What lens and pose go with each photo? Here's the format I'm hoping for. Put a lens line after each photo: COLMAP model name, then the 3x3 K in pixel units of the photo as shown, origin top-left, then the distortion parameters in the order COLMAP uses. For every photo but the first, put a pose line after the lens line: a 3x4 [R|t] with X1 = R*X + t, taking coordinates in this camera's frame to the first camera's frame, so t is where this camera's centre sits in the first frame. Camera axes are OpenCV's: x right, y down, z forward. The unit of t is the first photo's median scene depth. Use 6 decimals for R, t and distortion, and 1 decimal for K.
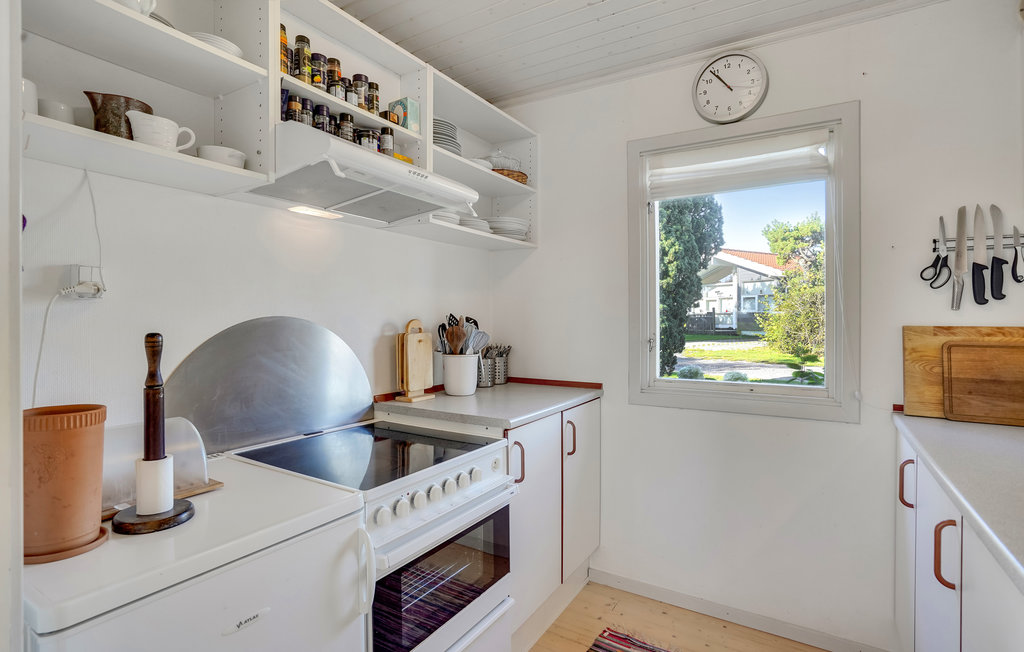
lens RADIAL K [[525.5, 0, 512.0], [0, 525.5, 326.0], [0, 0, 1]] dist [-0.002214, -0.000505]
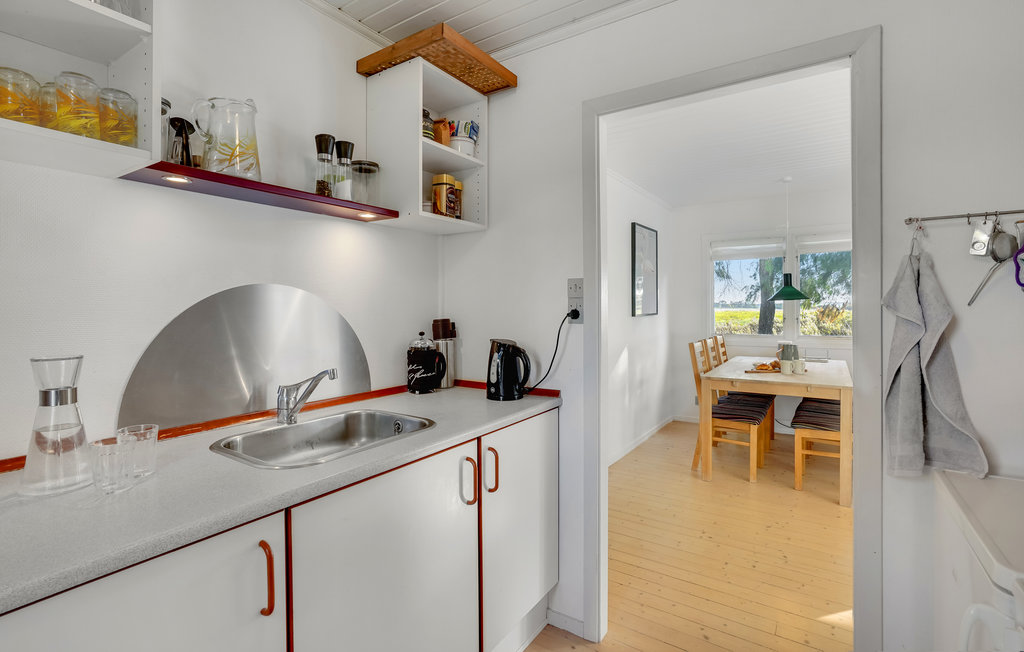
lens RADIAL K [[477.3, 0, 508.8], [0, 477.3, 312.2], [0, 0, 1]] dist [0.002109, 0.000463]
pose [[0.997611, -0.004513, -0.068933, 0.147498], [0.003965, 0.999960, -0.008075, -0.011038], [0.068966, 0.007783, 0.997589, 0.237059]]
